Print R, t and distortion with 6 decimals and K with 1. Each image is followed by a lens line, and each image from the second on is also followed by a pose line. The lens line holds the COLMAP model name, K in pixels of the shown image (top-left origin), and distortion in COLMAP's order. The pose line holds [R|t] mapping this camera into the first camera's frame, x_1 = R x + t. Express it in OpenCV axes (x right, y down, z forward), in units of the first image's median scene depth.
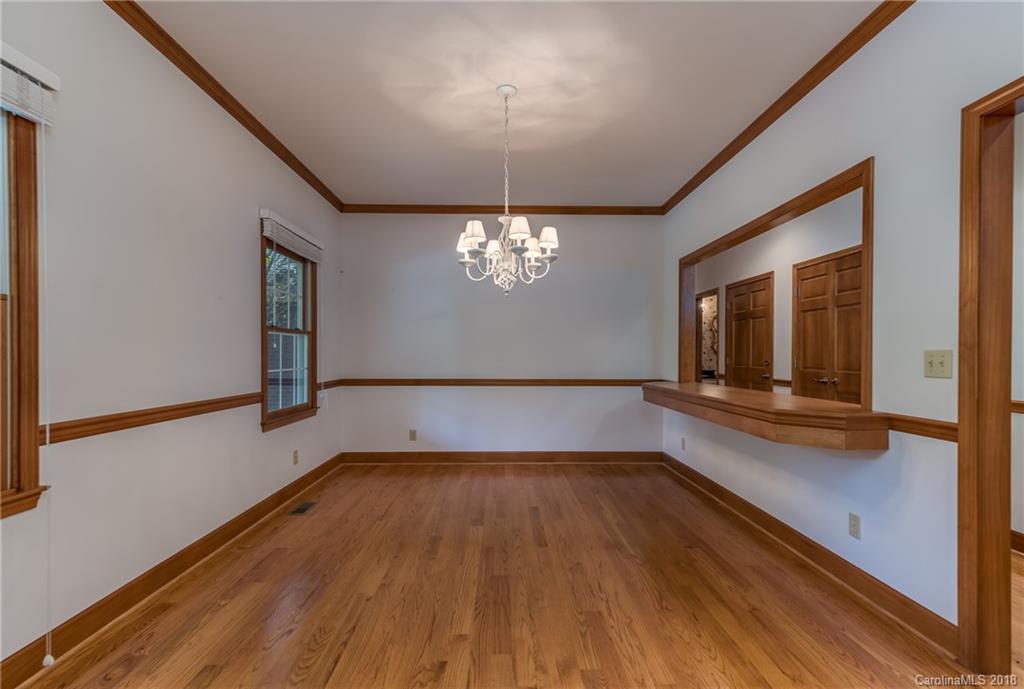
lens RADIAL K [[441.9, 0, 508.4], [0, 441.9, 349.5], [0, 0, 1]] dist [0.000267, 0.000082]
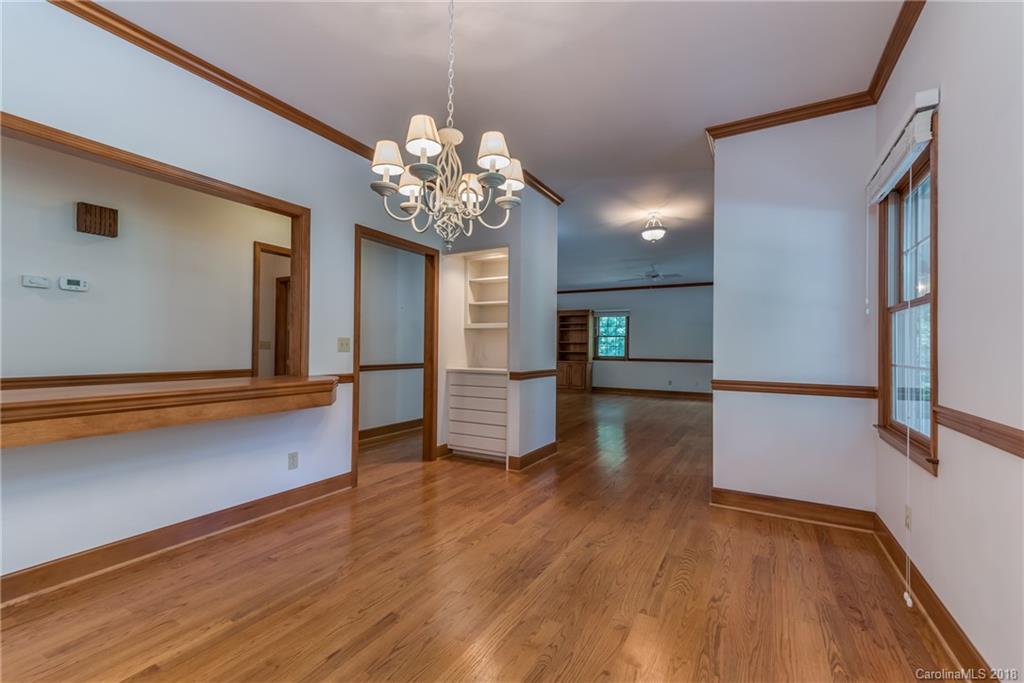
lens RADIAL K [[450.7, 0, 508.1], [0, 450.7, 346.5], [0, 0, 1]] dist [-0.007430, -0.001479]
pose [[-0.862135, -0.008388, 0.506609, -0.601686], [-0.015556, 0.999830, -0.009918, 0.045513], [-0.506439, -0.016431, -0.862119, 2.169374]]
